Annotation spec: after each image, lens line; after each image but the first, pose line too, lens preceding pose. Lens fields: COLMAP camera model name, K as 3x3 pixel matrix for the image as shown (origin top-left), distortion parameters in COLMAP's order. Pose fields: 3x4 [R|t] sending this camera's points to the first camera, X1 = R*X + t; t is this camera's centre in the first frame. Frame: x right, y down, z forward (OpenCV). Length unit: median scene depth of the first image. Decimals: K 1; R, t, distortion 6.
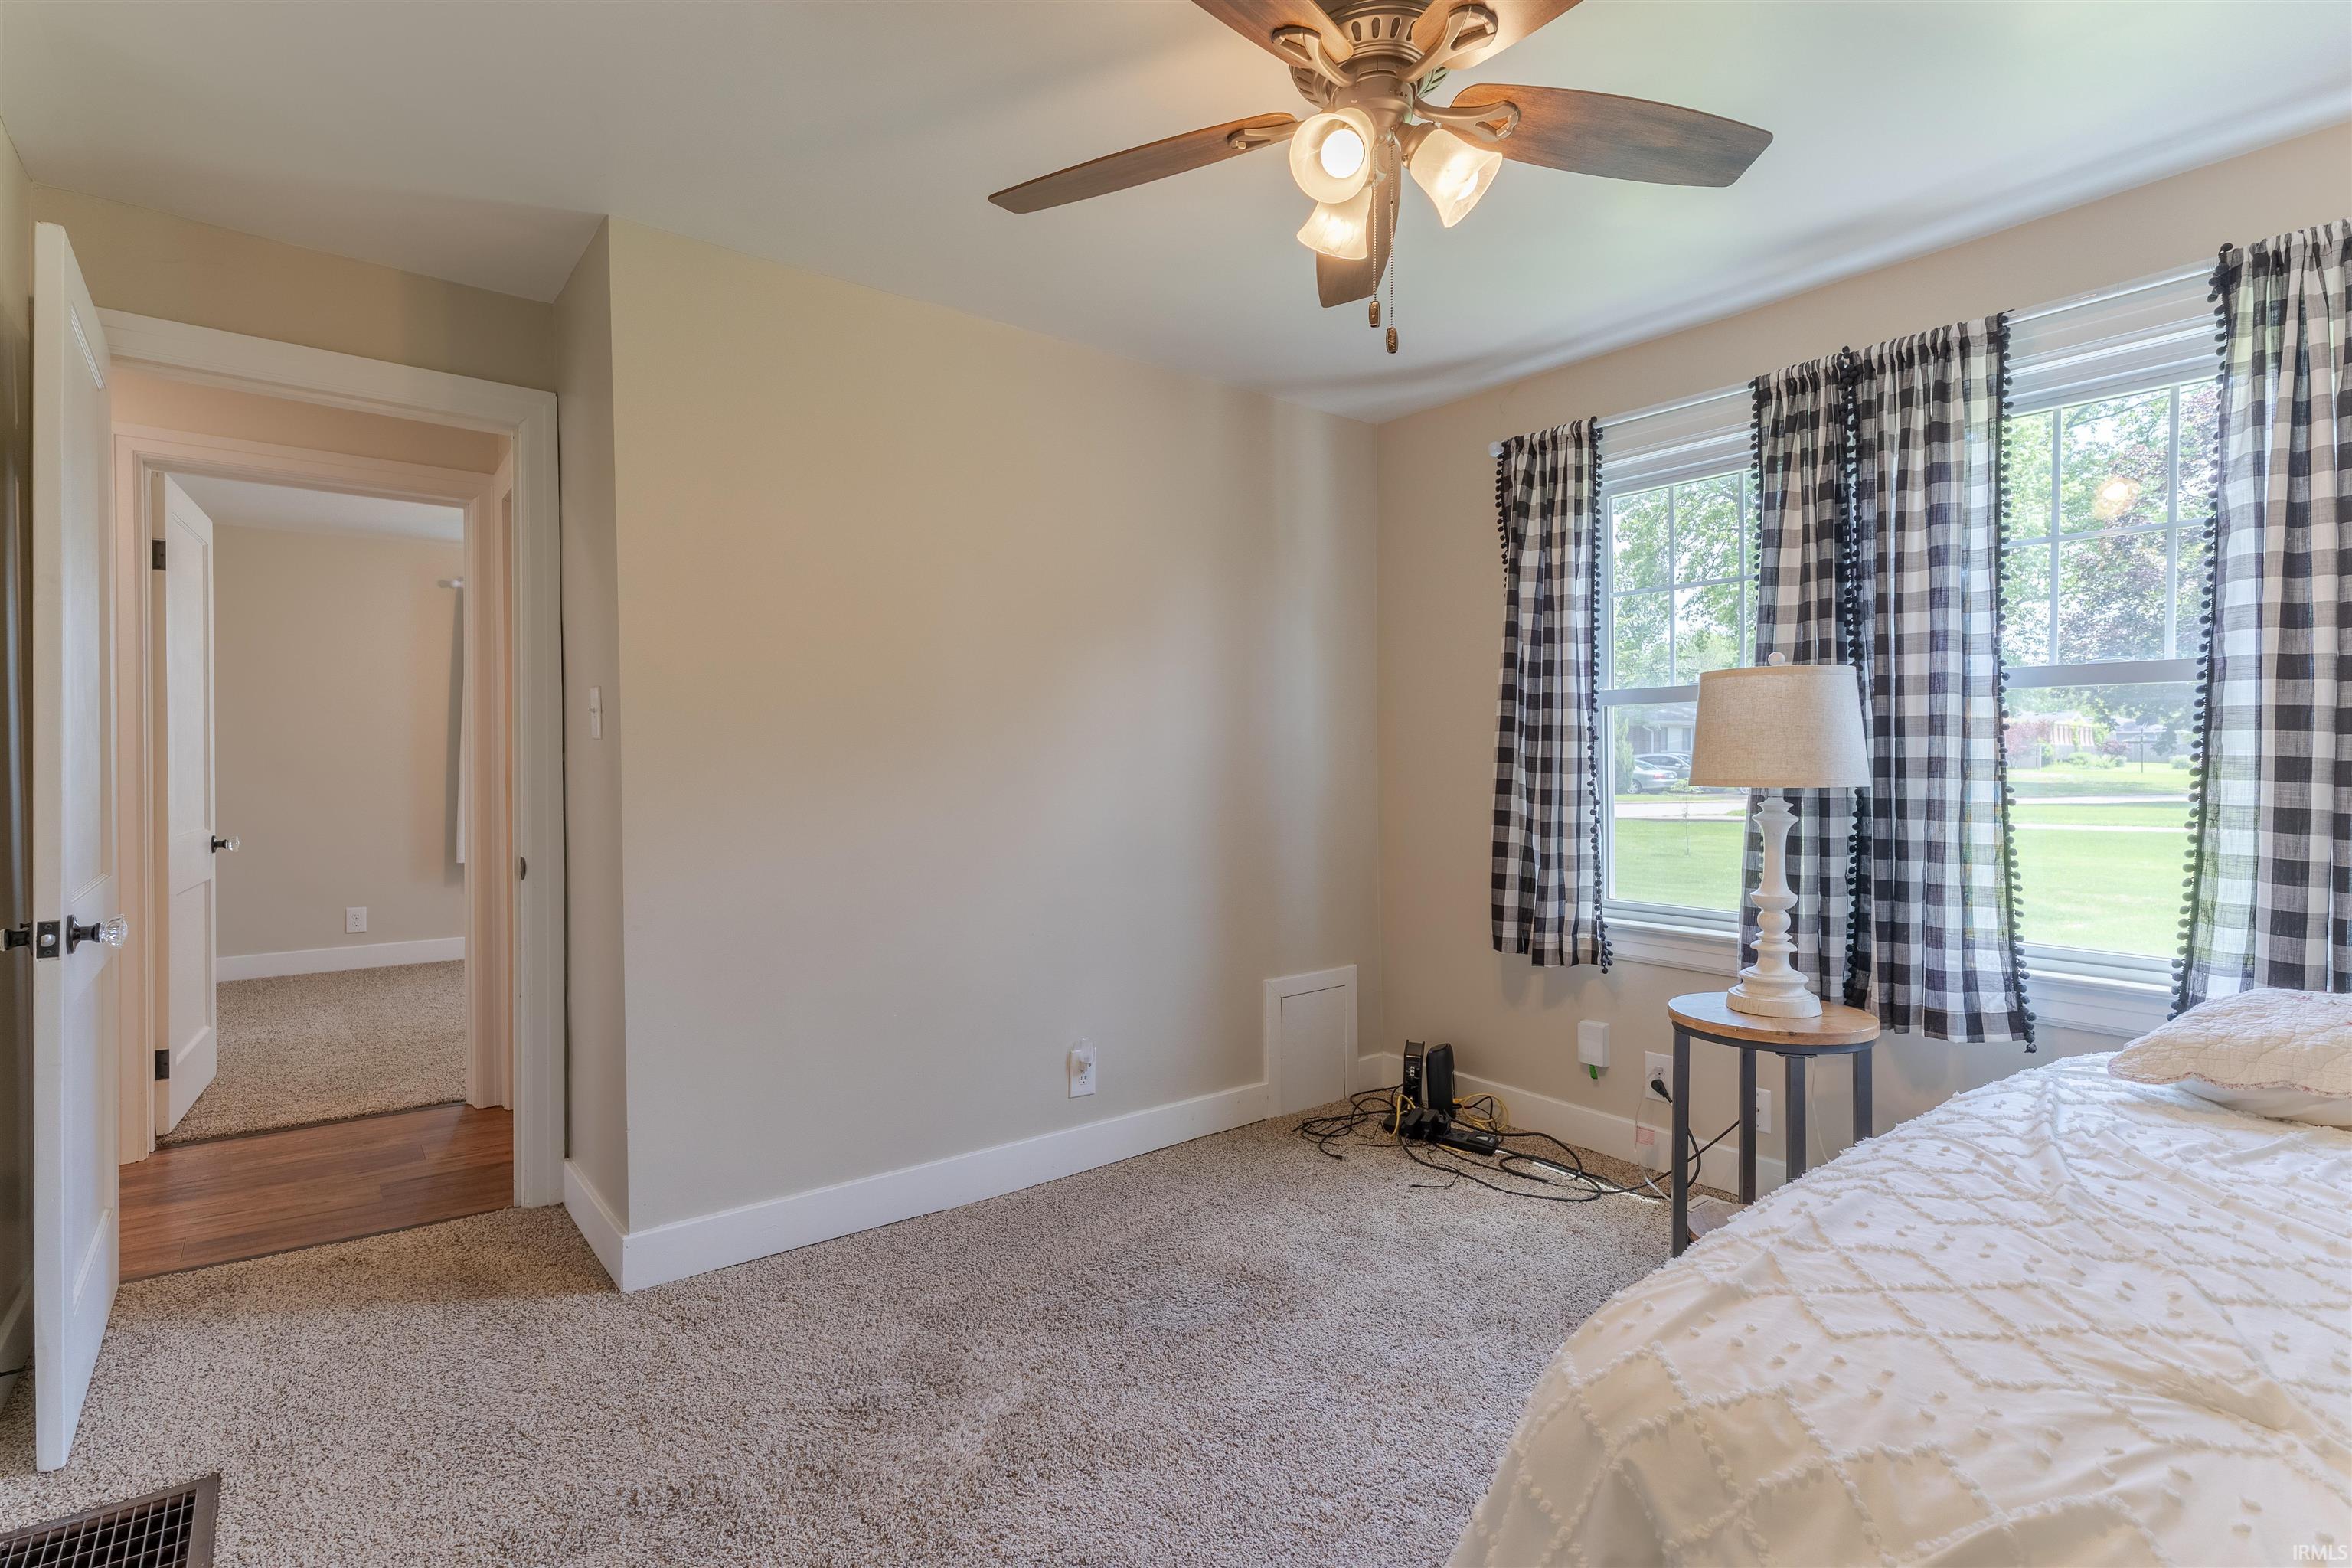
lens RADIAL K [[1135.4, 0, 1176.4], [0, 1135.4, 765.7], [0, 0, 1]] dist [0.002949, -0.002141]
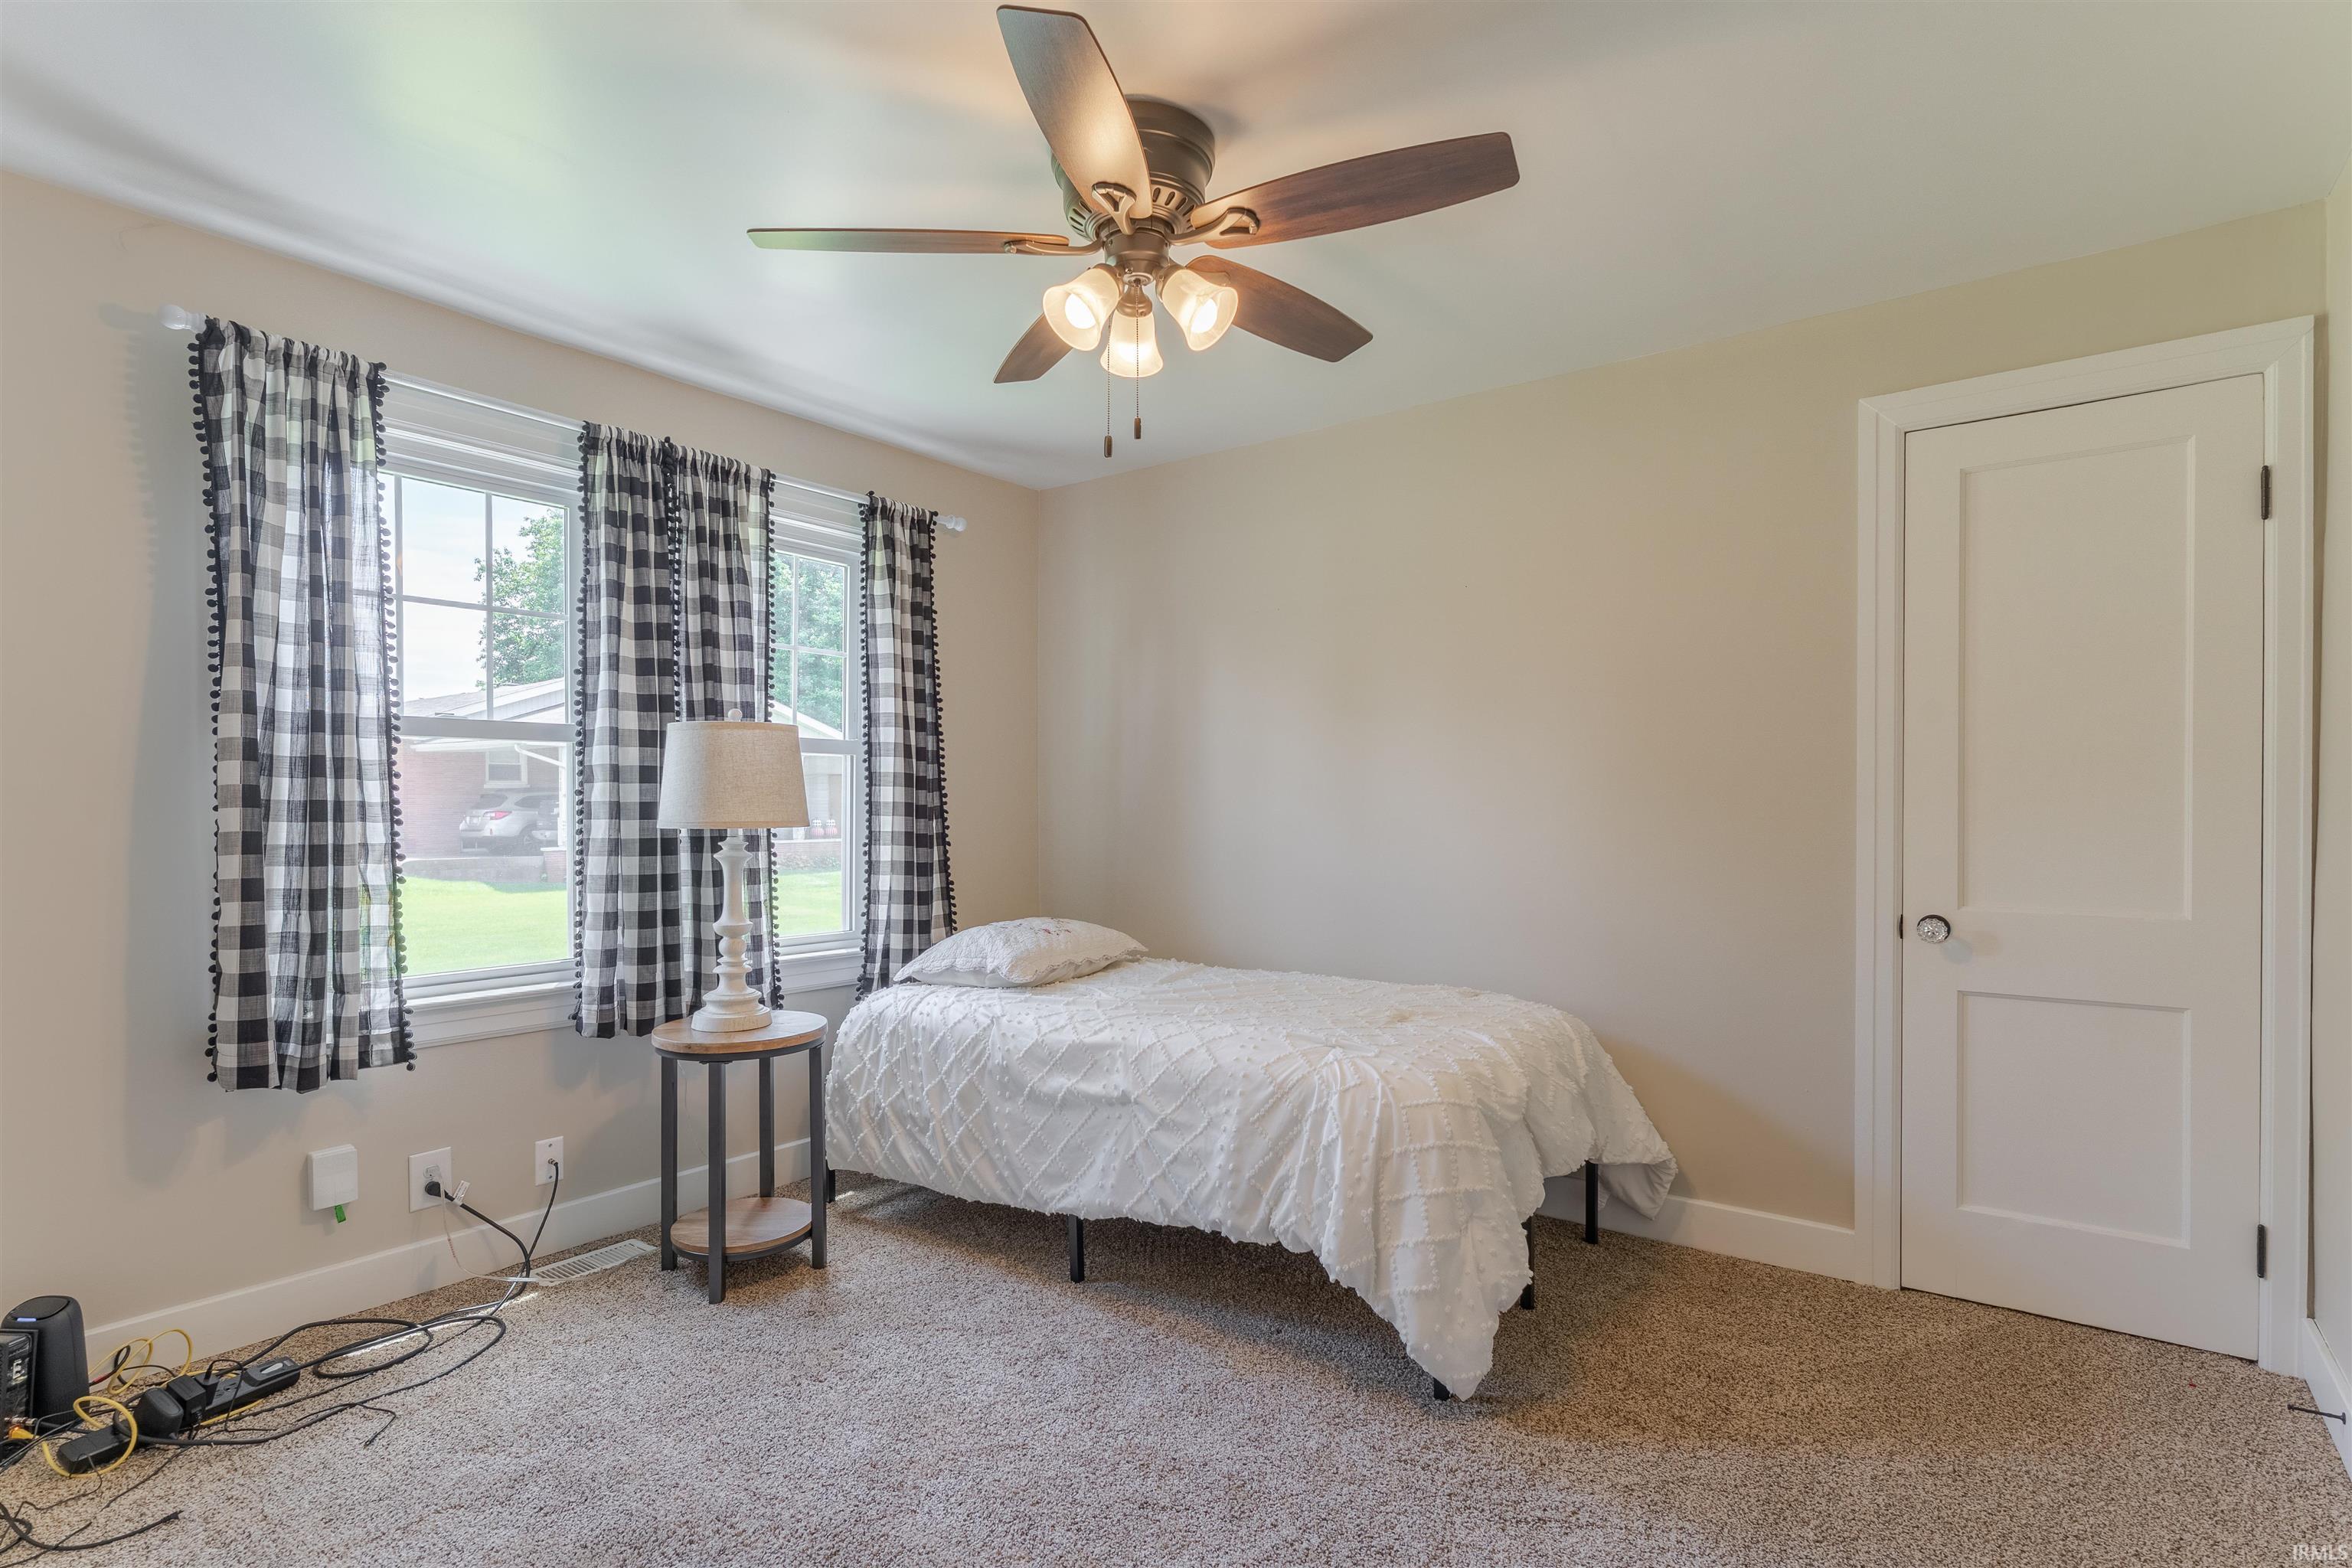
lens RADIAL K [[1135.4, 0, 1176.2], [0, 1135.4, 809.8], [0, 0, 1]] dist [0.002949, -0.002141]
pose [[-0.262815, -0.008407, 0.964810, -0.534243], [0.000117, 0.999962, 0.008746, -0.007743], [-0.964846, 0.002411, -0.262804, 0.685828]]
